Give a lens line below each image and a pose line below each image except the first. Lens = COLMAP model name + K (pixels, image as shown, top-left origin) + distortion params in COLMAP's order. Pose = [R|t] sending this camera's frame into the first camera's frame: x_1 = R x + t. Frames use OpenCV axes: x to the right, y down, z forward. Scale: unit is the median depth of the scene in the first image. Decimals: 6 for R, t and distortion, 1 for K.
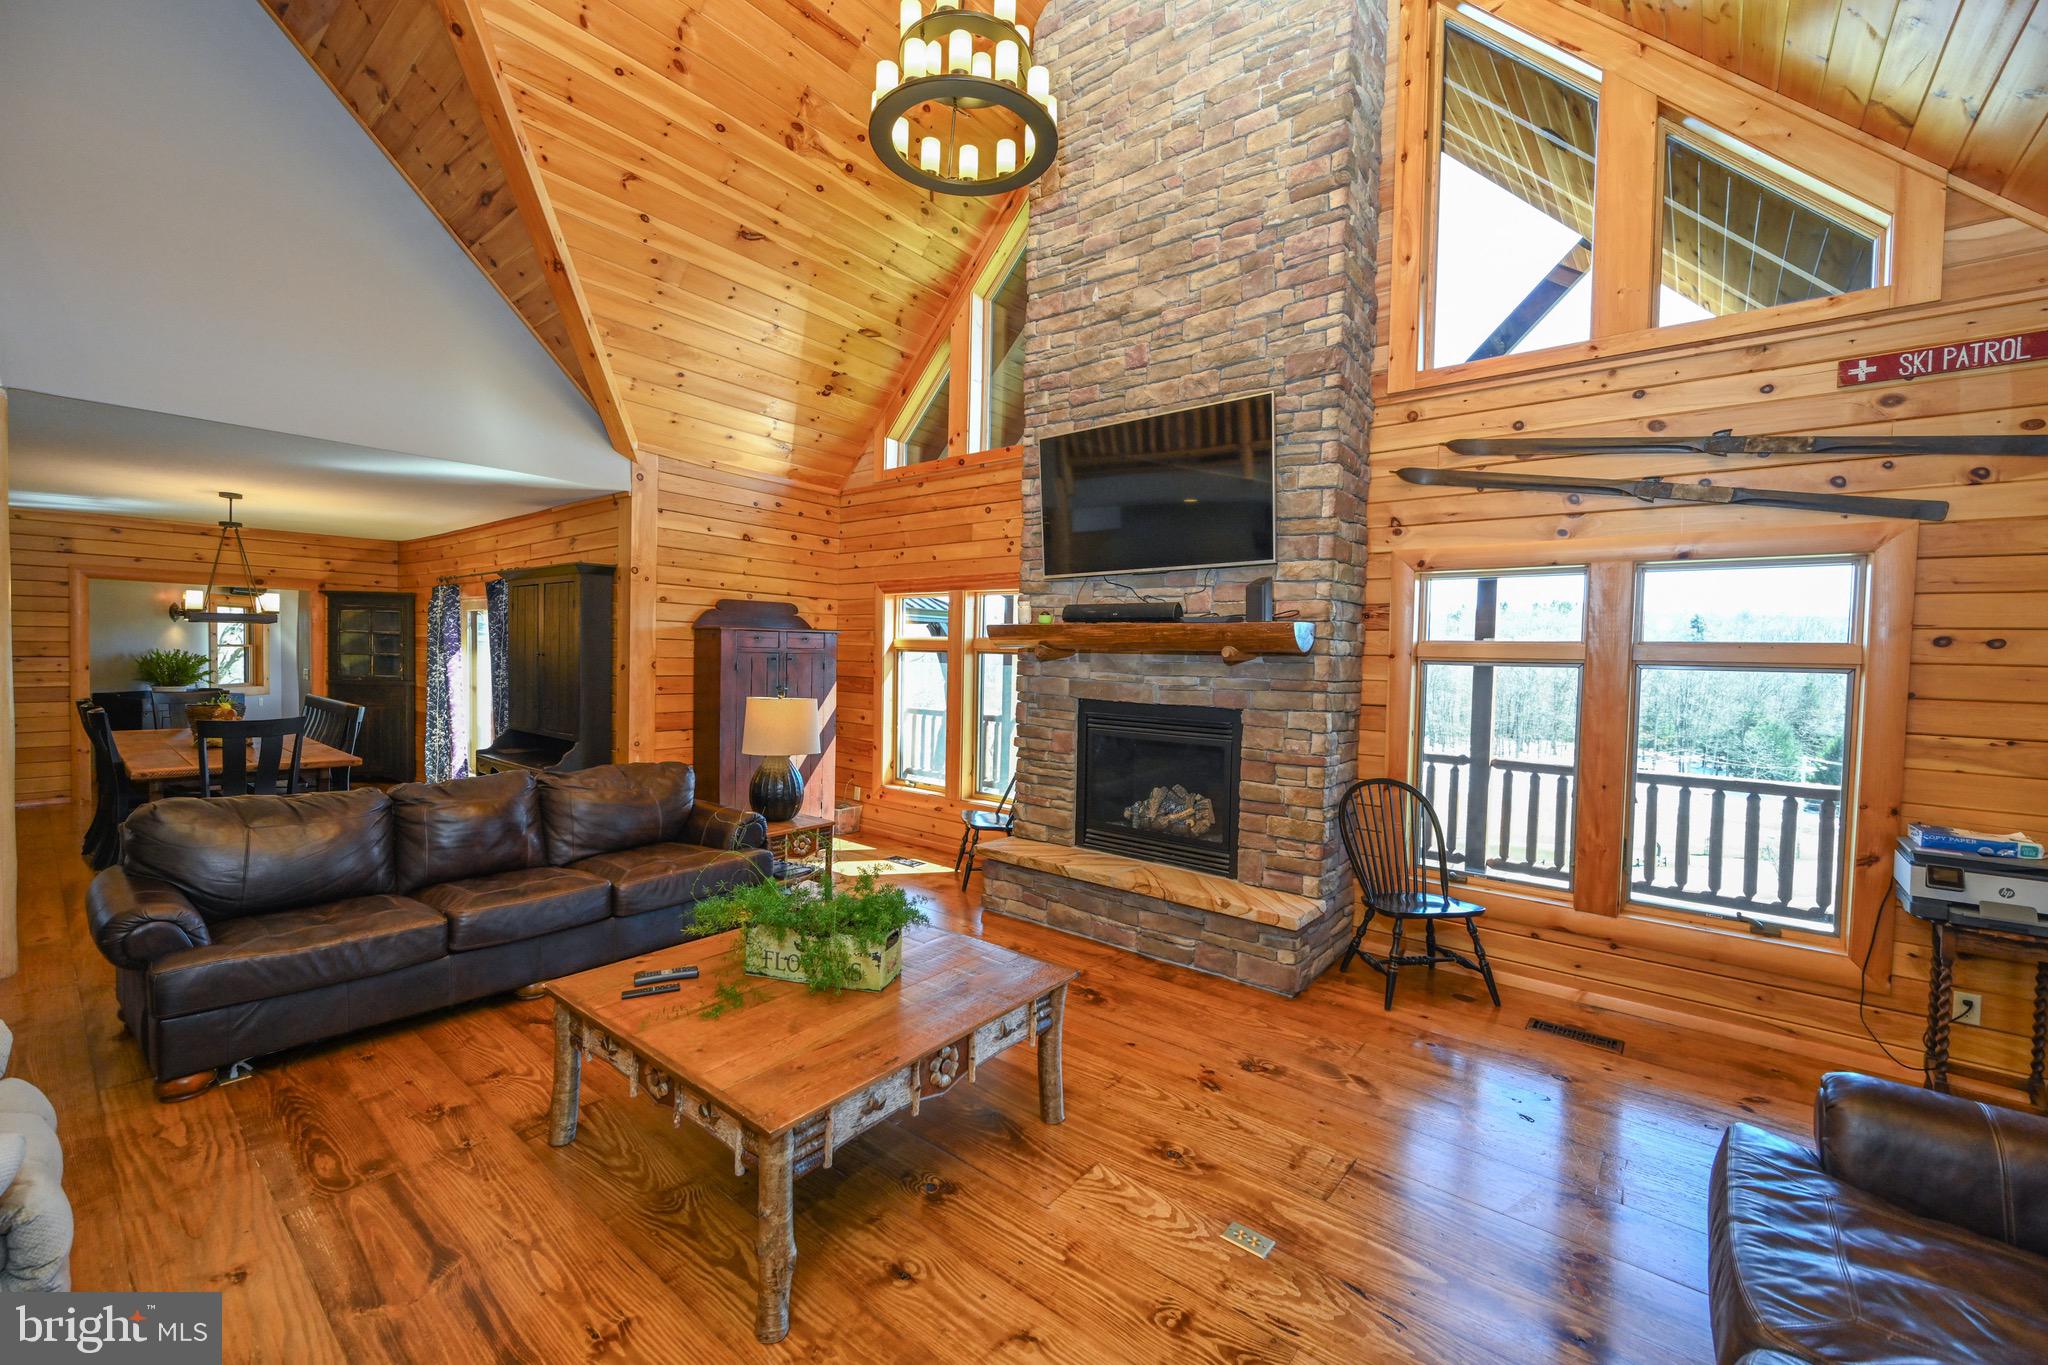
lens RADIAL K [[830.1, 0, 1024.0], [0, 830.1, 682.5], [0, 0, 1]] dist [-0.003954, -0.000445]
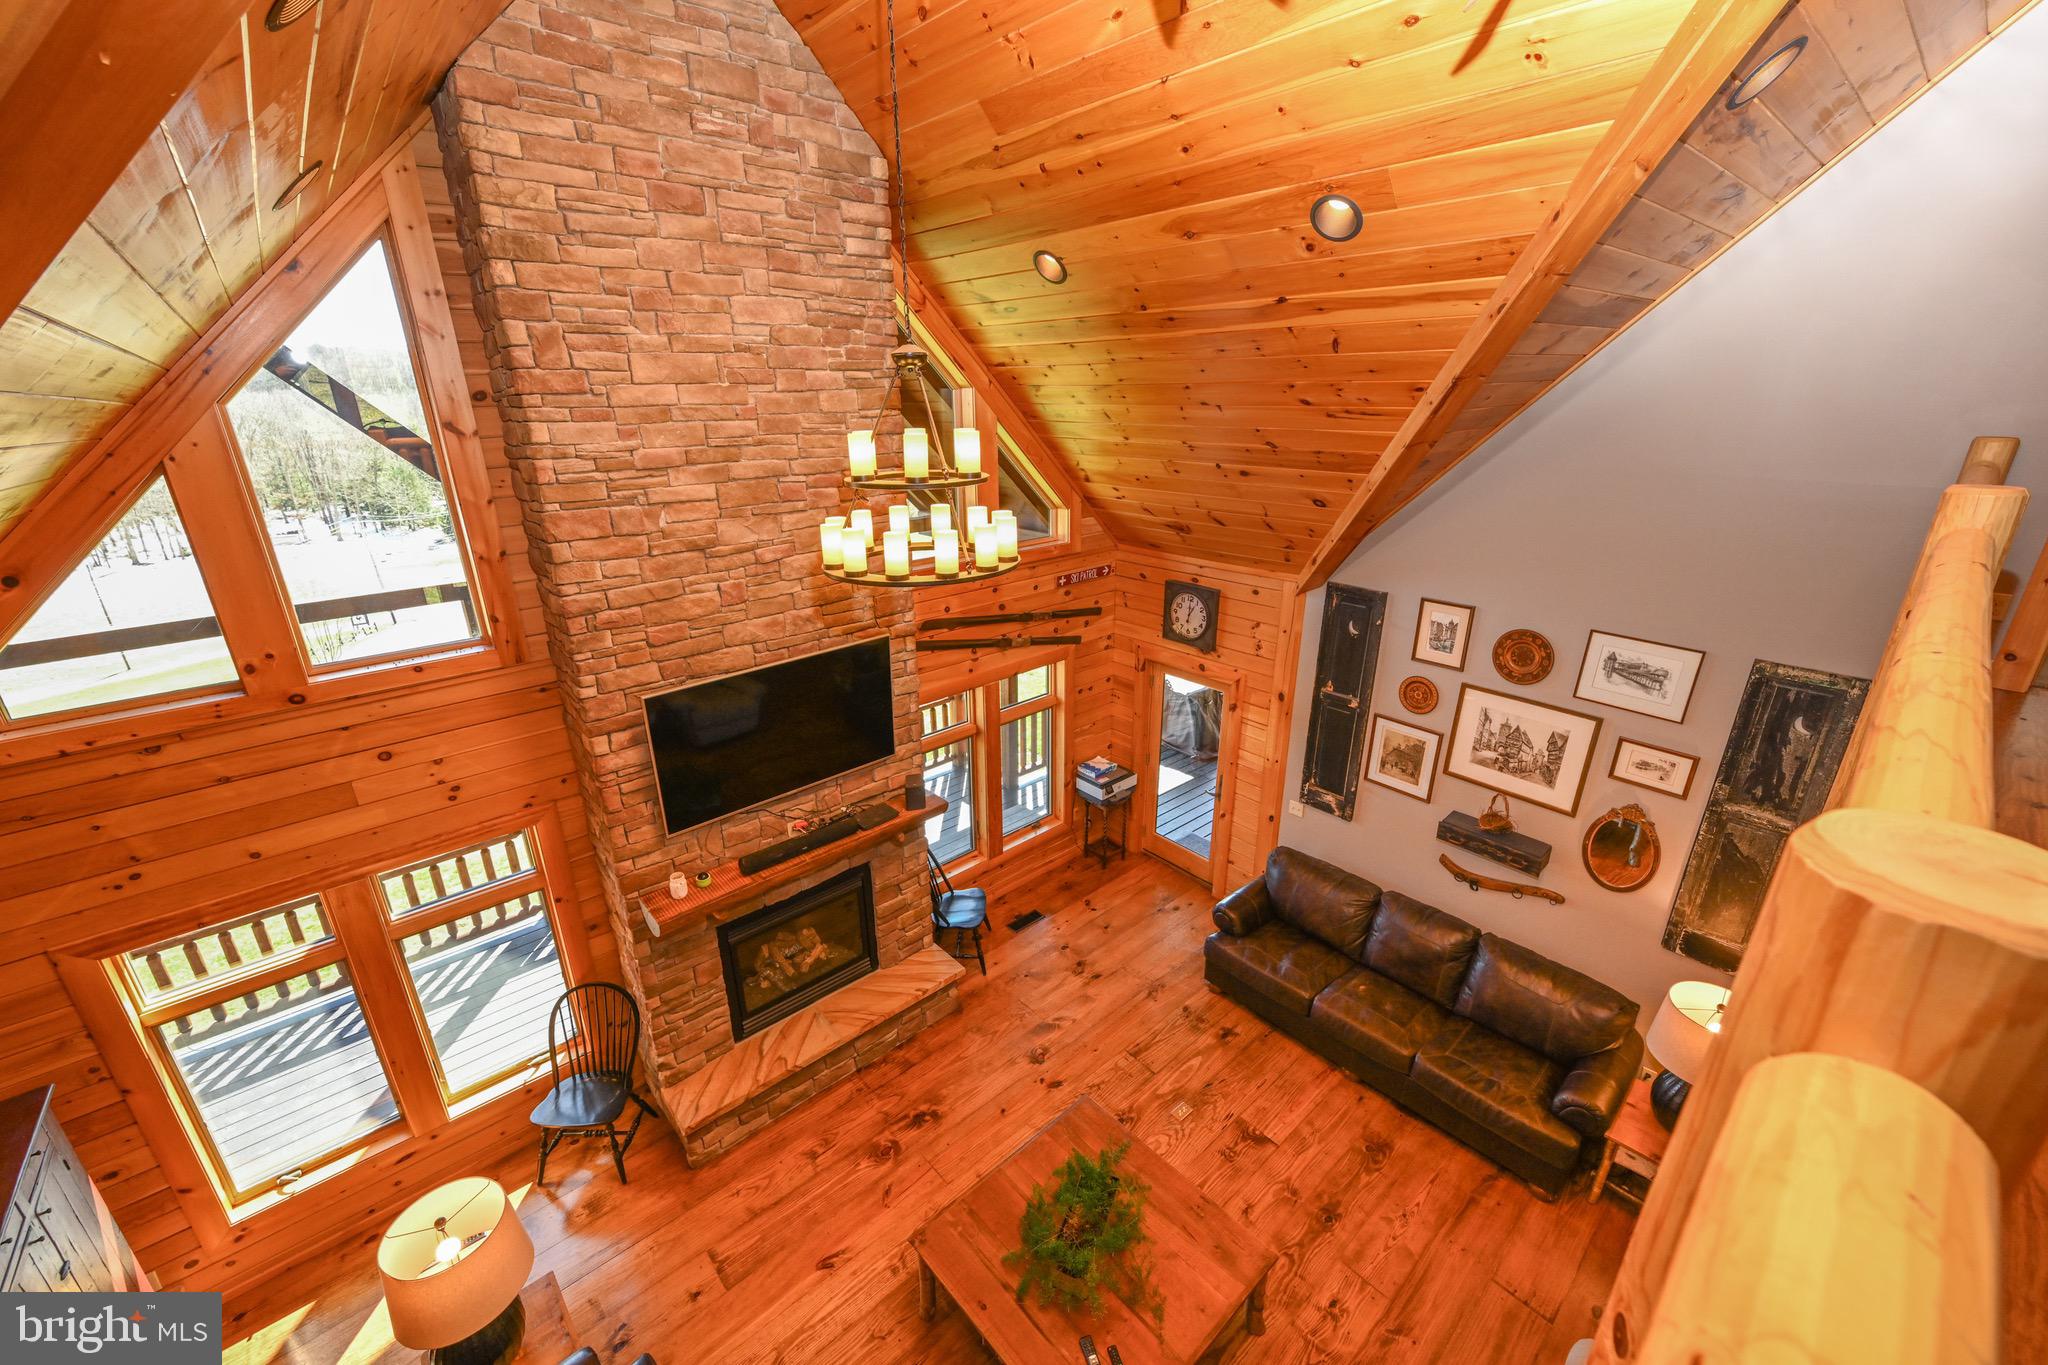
lens RADIAL K [[813.2, 0, 1025.6], [0, 813.2, 677.6], [0, 0, 1]] dist [-0.002097, -0.000342]
pose [[0.153030, -0.358567, 0.920875, -0.710608], [0.044630, 0.933408, 0.356031, -0.626985], [-0.987213, -0.013385, 0.158843, 0.531338]]
